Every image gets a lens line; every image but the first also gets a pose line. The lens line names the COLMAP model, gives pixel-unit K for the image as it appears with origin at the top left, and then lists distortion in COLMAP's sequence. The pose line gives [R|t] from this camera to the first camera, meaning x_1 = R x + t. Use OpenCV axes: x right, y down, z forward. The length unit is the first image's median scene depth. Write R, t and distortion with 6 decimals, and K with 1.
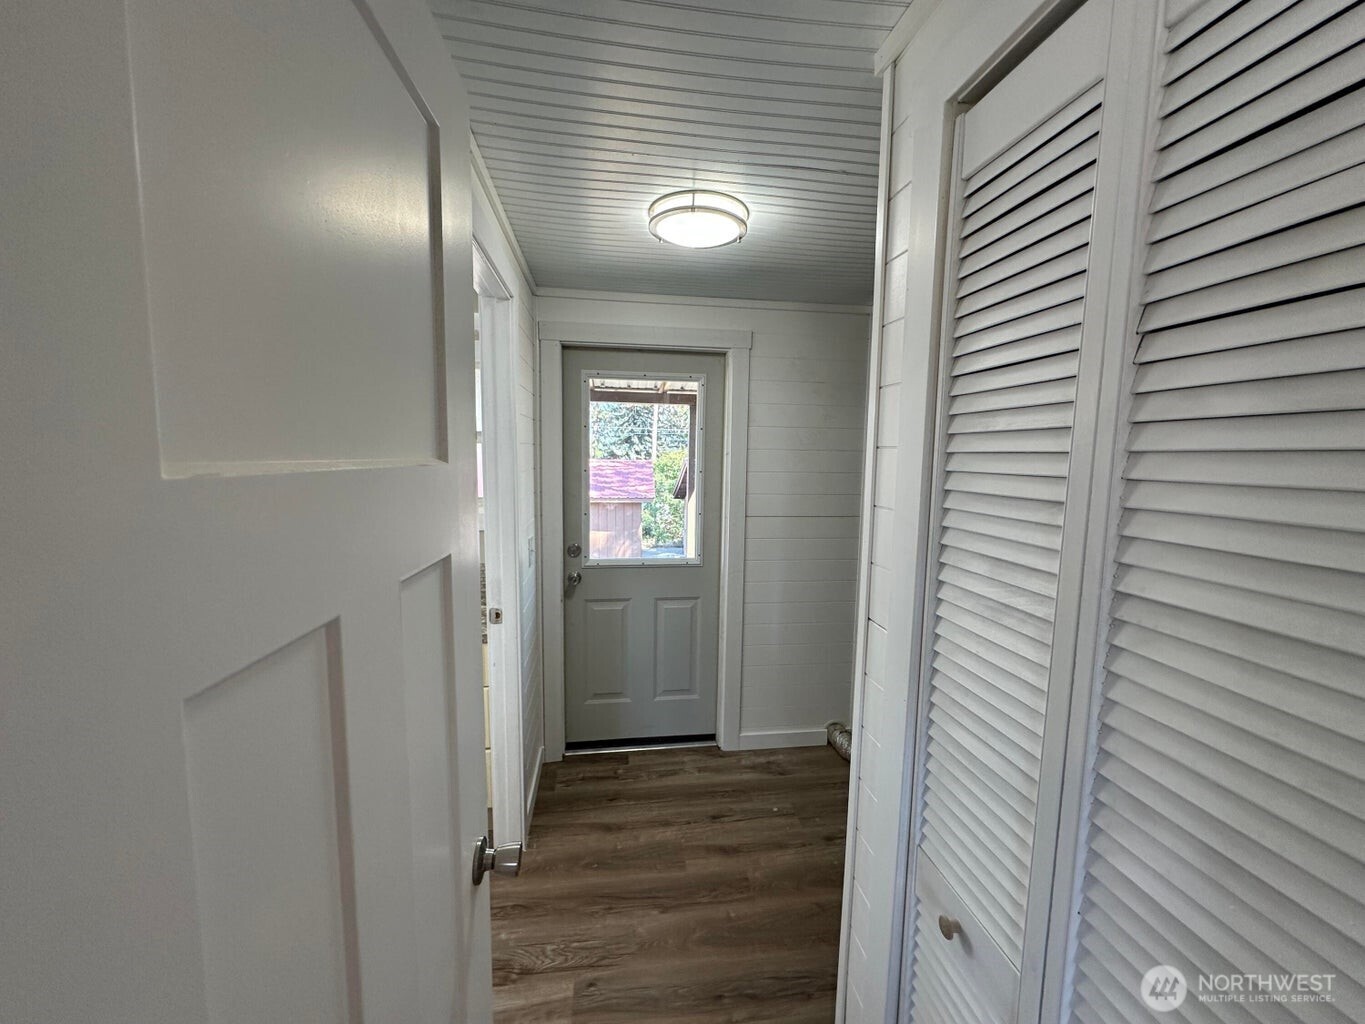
lens RADIAL K [[547.0, 0, 682.6], [0, 547.0, 525.3], [0, 0, 1]] dist [-0.004111, 0.000652]
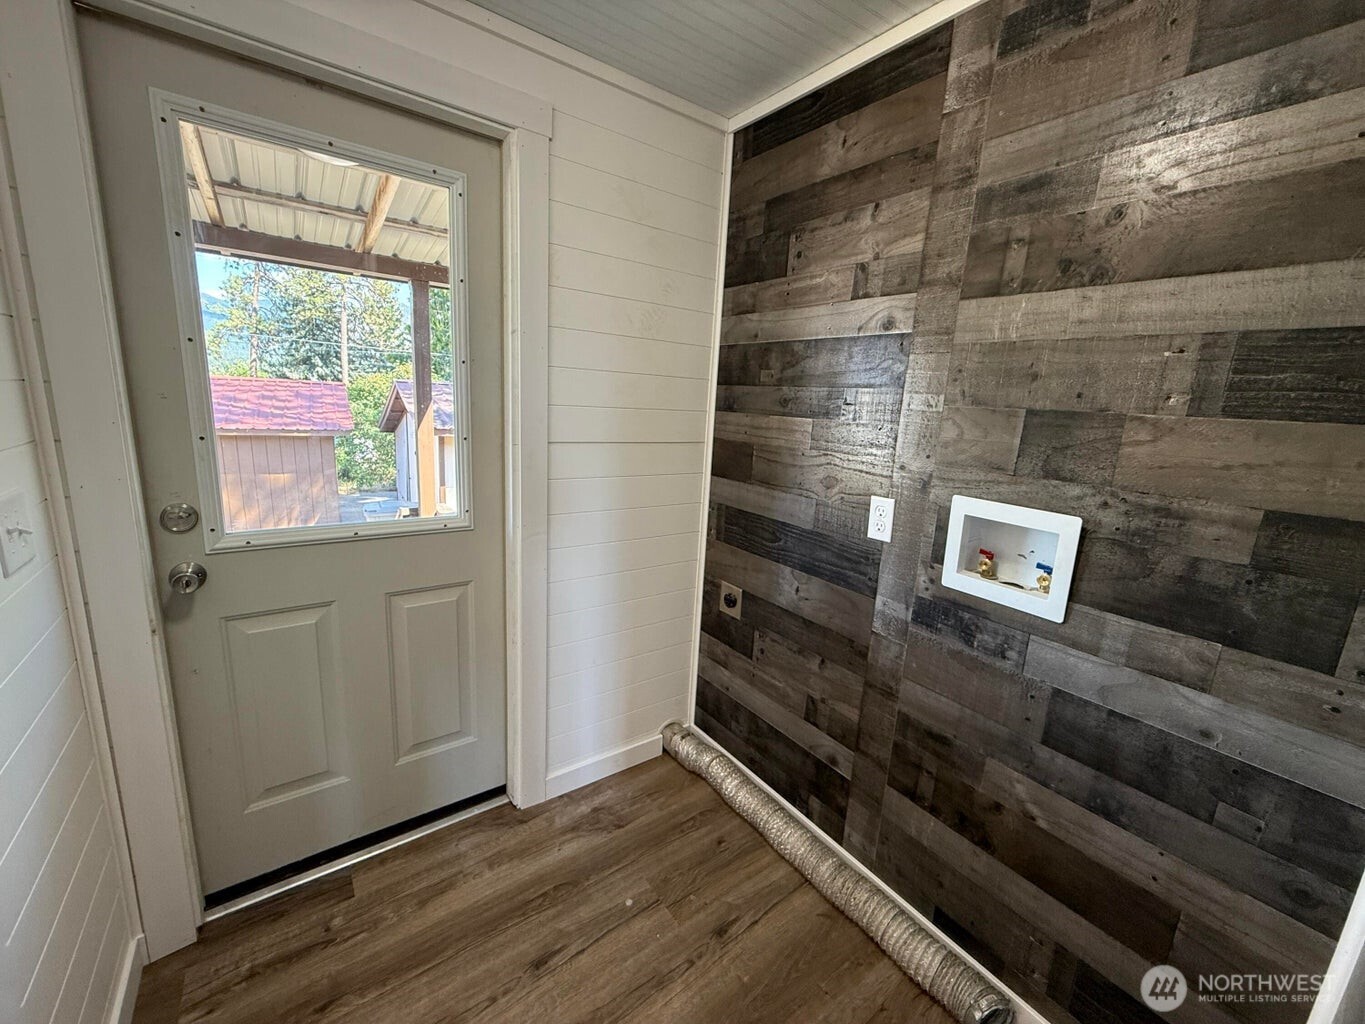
lens RADIAL K [[541.6, 0, 682.4], [0, 541.6, 515.2], [0, 0, 1]] dist [0.002720, -0.000652]
pose [[0.880544, -0.062767, 0.469790, -0.038864], [0.016945, 0.994728, 0.101142, 0.004218], [-0.473662, -0.081100, 0.876965, 0.381129]]
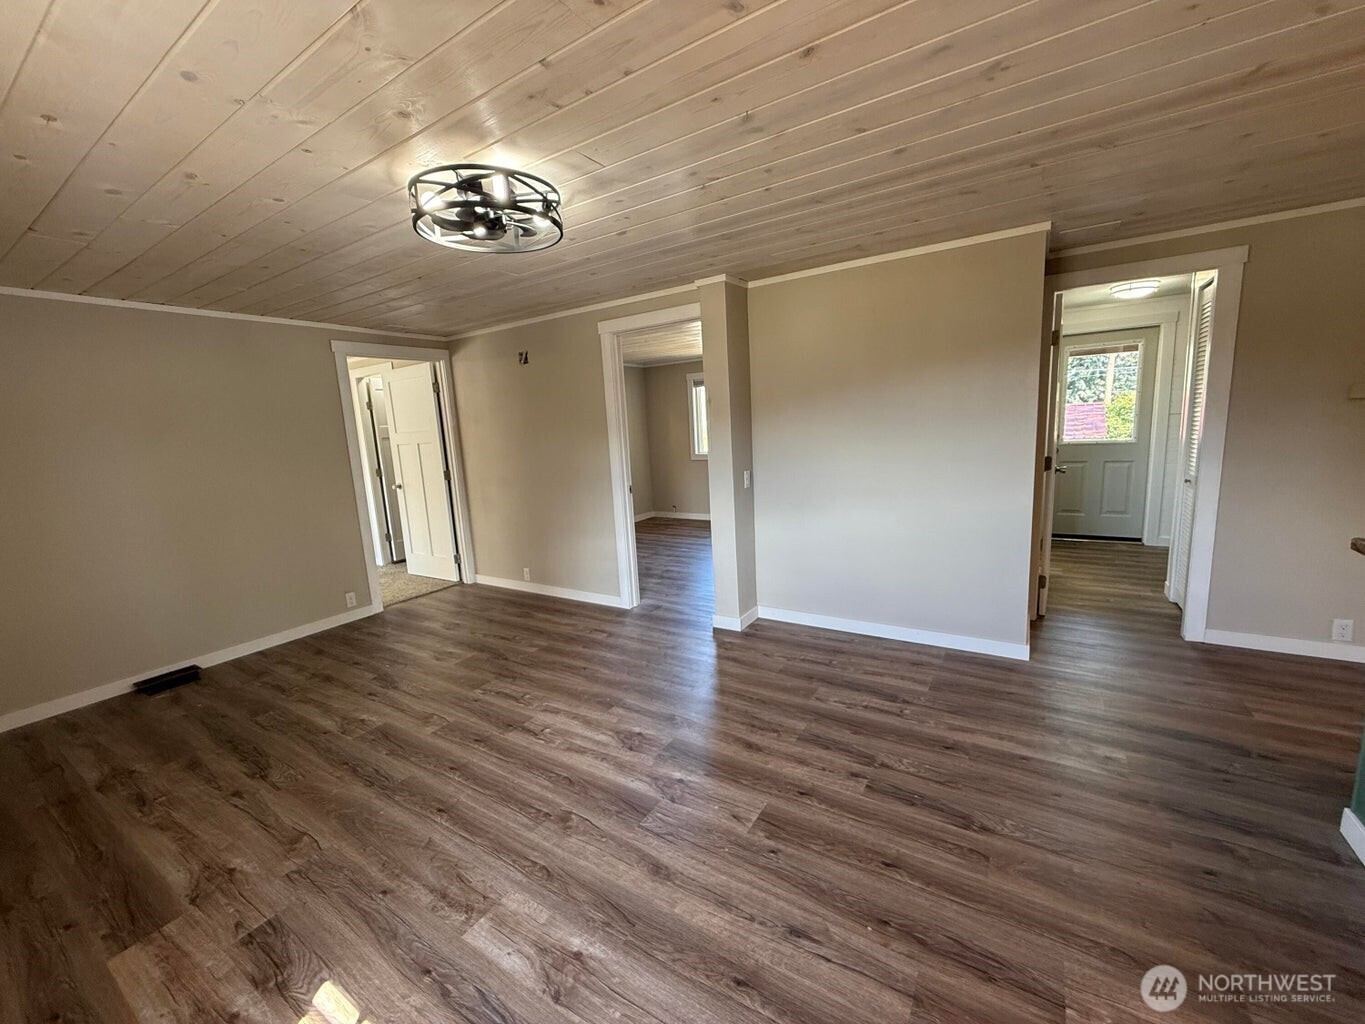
lens RADIAL K [[541.6, 0, 696.0], [0, 541.6, 518.4], [0, 0, 1]] dist [0.002720, -0.000652]
pose [[0.768376, 0.050350, -0.638015, 0.073083], [-0.013280, 0.997940, 0.062760, 0.233432], [0.639861, -0.039750, 0.767462, -1.367951]]
